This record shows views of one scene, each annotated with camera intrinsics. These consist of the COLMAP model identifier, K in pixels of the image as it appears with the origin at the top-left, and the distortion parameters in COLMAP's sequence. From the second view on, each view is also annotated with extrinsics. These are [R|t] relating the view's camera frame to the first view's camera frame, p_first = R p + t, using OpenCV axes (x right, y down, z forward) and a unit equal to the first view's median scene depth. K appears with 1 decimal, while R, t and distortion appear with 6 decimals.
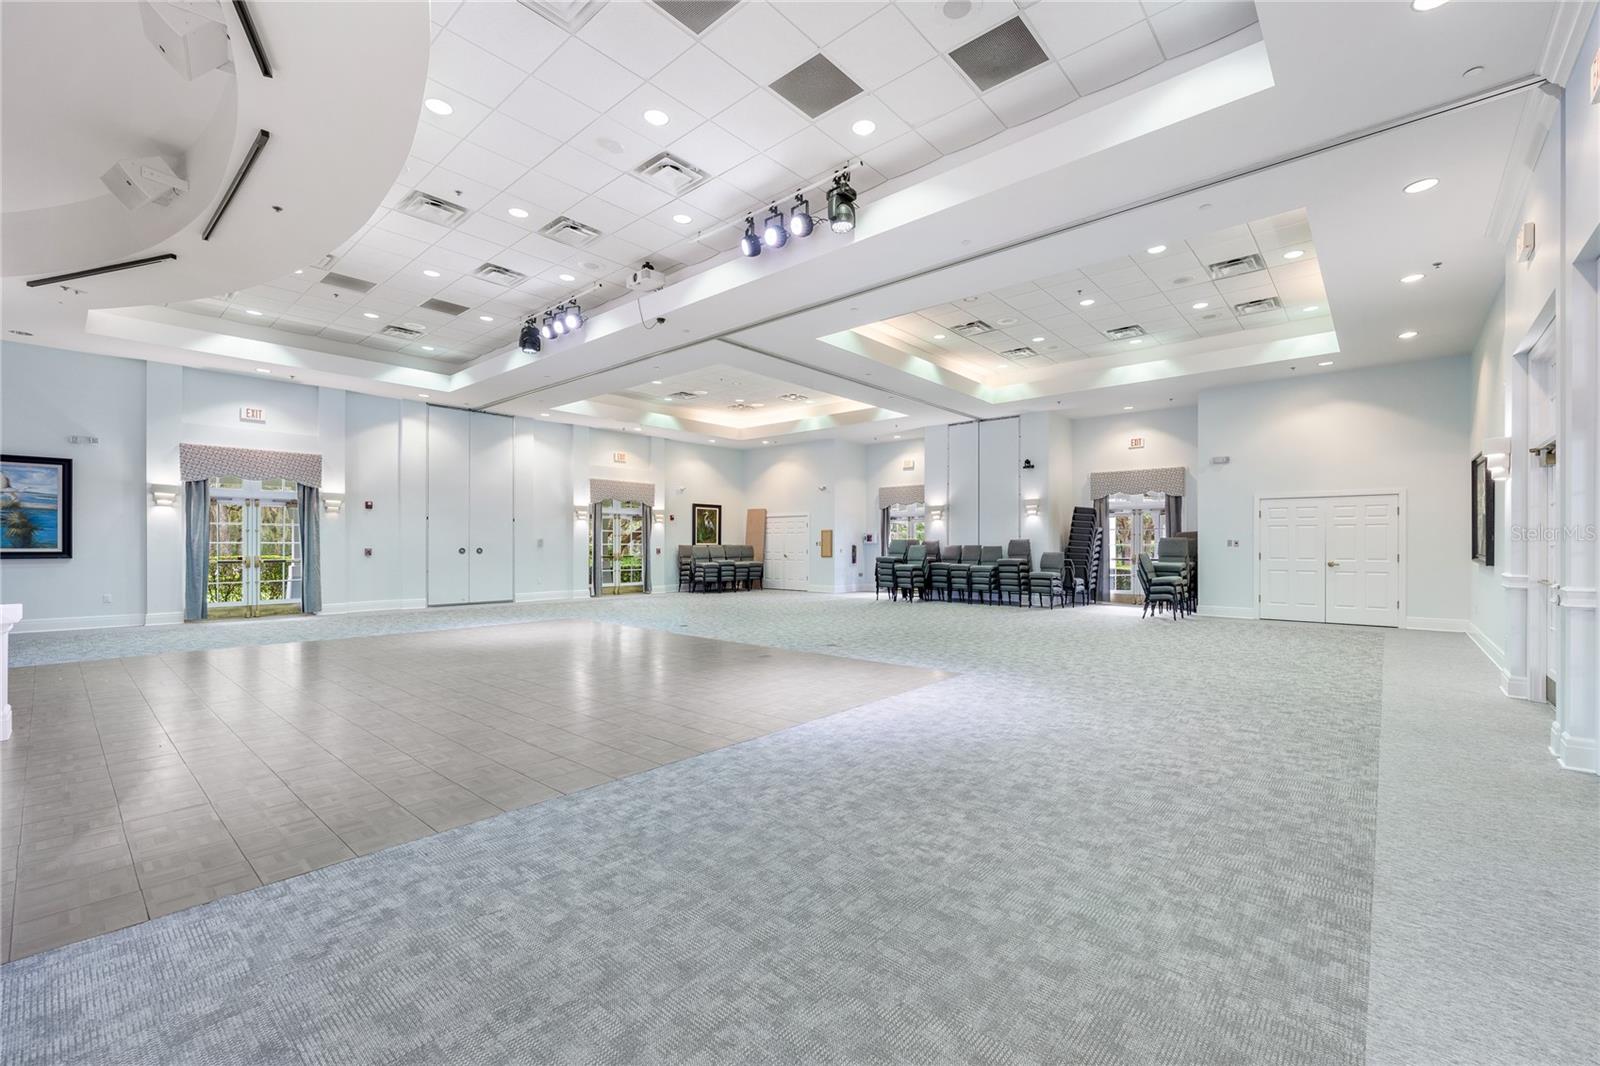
lens RADIAL K [[661.9, 0, 817.2], [0, 661.9, 543.8], [0, 0, 1]] dist [0.000302, -0.000606]
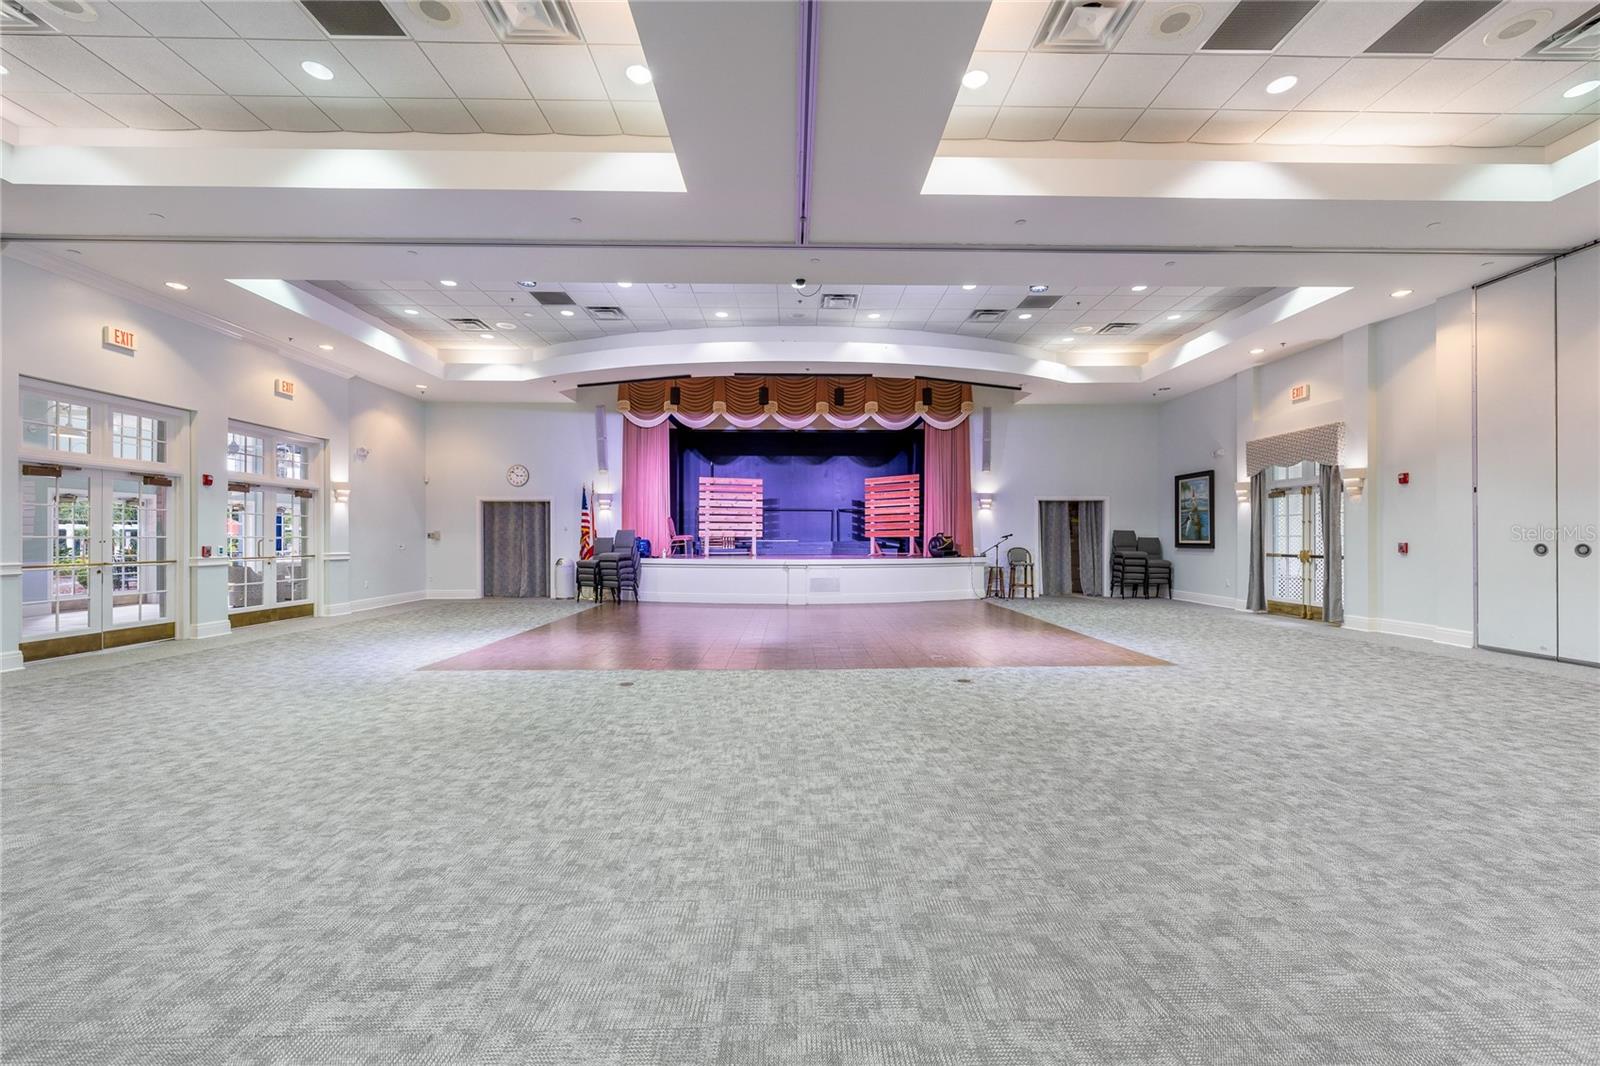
lens RADIAL K [[661.9, 0, 804.0], [0, 661.9, 534.1], [0, 0, 1]] dist [0.000302, -0.000606]
pose [[-0.746394, -0.006694, -0.665471, 0.181203], [-0.001400, 0.999963, -0.008488, 0.003850], [0.665503, -0.005404, -0.746376, 0.886702]]
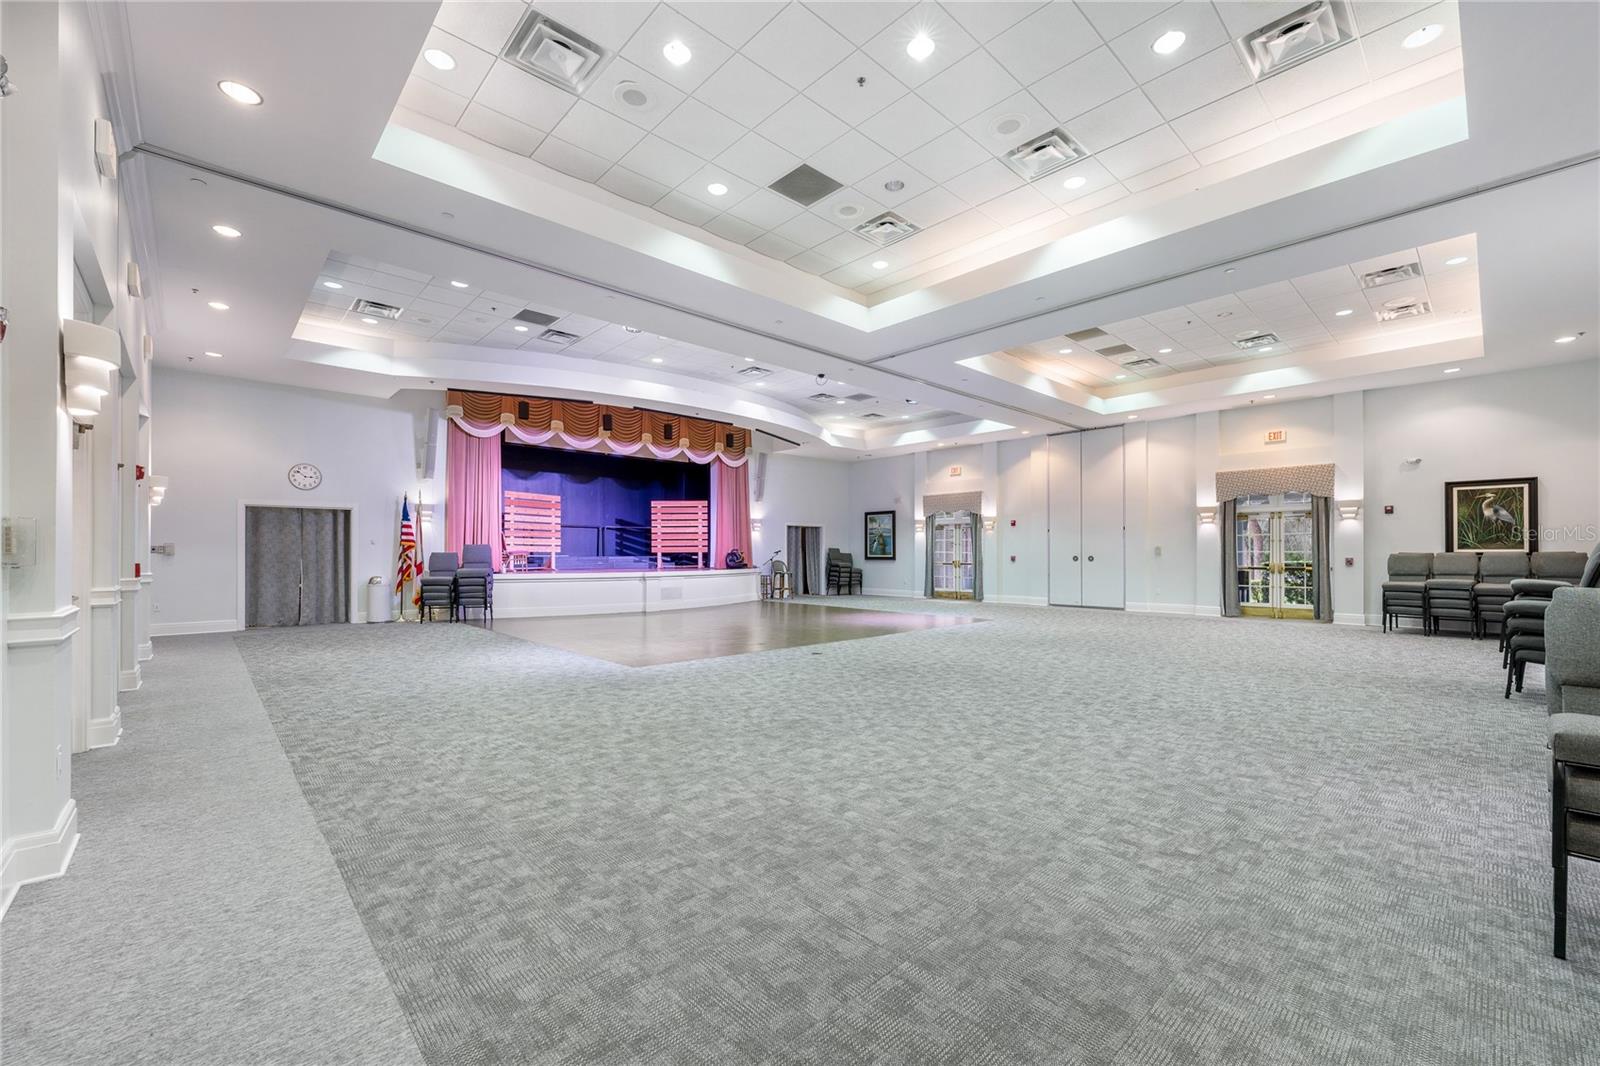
lens RADIAL K [[661.9, 0, 810.2], [0, 661.9, 544.9], [0, 0, 1]] dist [0.000302, -0.000606]
pose [[-0.100435, -0.016434, -0.994808, 0.546620], [0.000520, 0.999863, -0.016570, 0.005448], [0.994943, -0.002182, -0.100413, 0.590310]]
